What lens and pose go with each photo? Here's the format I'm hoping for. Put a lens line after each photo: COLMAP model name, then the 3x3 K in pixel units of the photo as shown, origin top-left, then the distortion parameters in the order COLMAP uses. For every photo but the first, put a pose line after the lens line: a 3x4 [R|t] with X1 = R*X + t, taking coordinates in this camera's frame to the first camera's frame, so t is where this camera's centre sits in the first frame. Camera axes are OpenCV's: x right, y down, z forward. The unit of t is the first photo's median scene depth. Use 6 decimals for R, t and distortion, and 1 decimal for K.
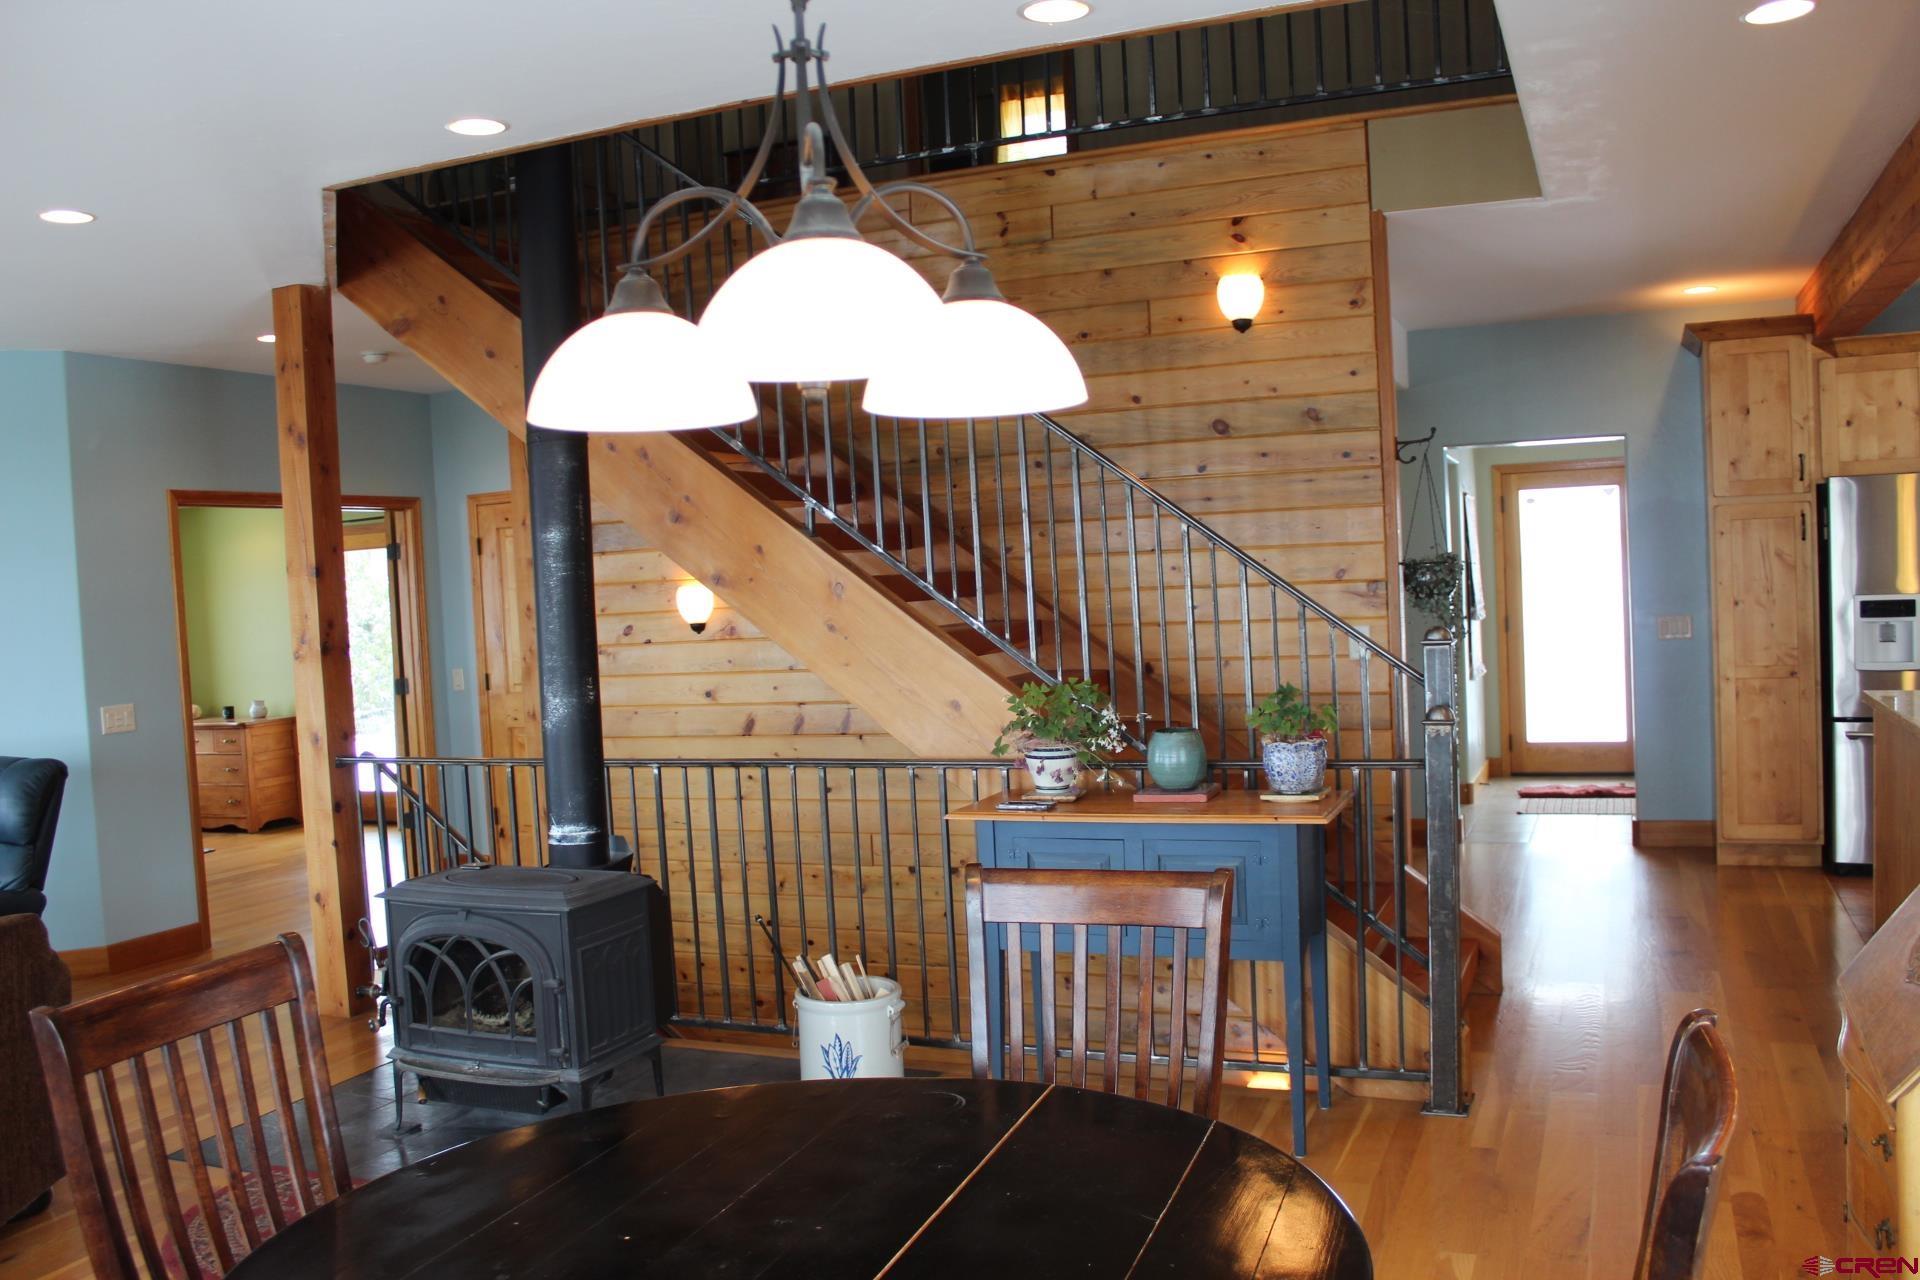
lens RADIAL K [[1589.3, 0, 963.4], [0, 1589.3, 640.6], [0, 0, 1]] dist [-0.148719, 0.105157]
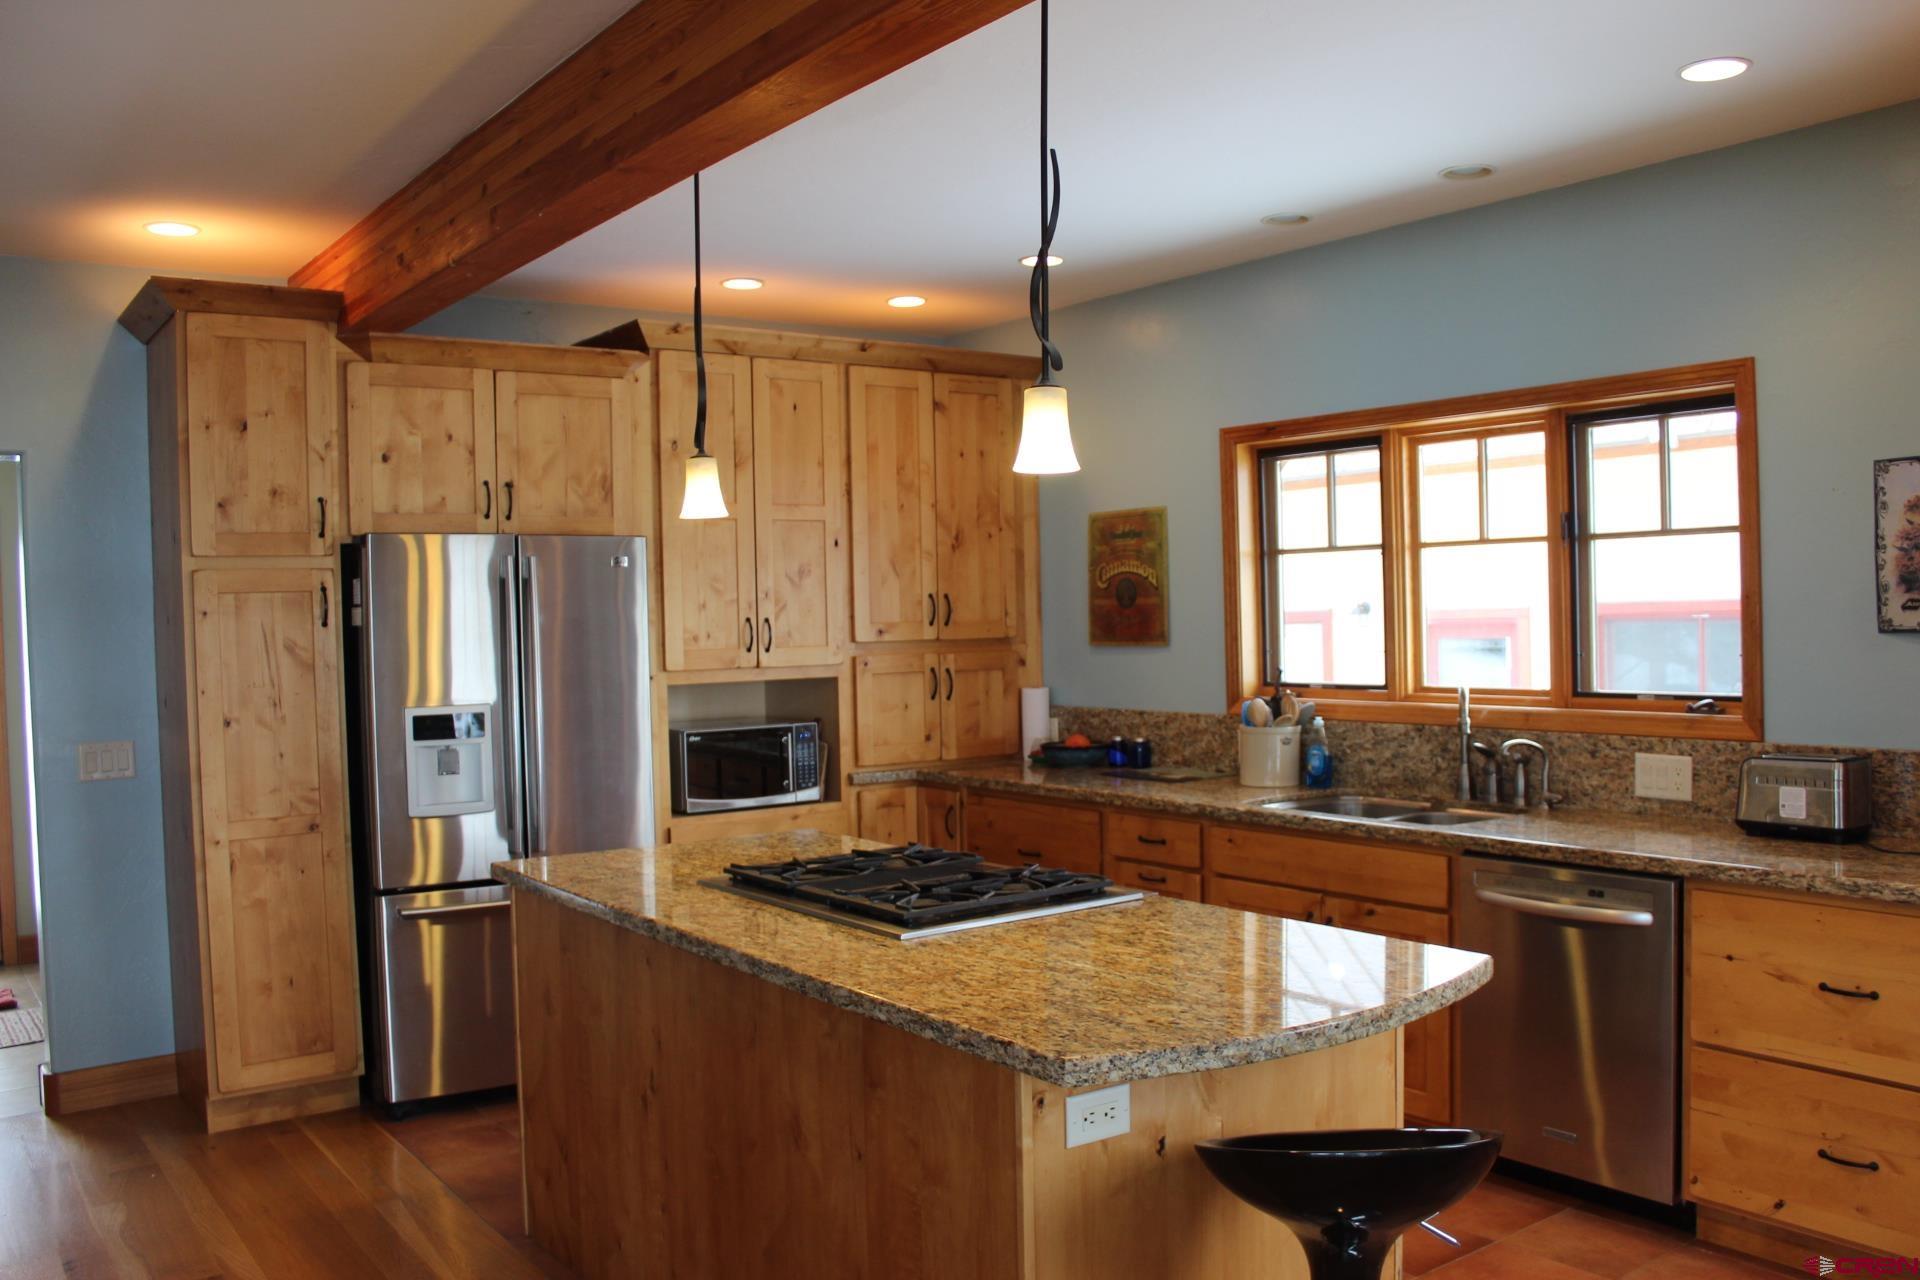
lens RADIAL K [[1589.3, 0, 965.4], [0, 1589.3, 648.2], [0, 0, 1]] dist [-0.148719, 0.105157]
pose [[0.489369, 0.007924, 0.872041, 0.093054], [0.029688, 0.999228, -0.025740, -0.030050], [-0.871571, 0.038485, 0.488756, 0.421904]]
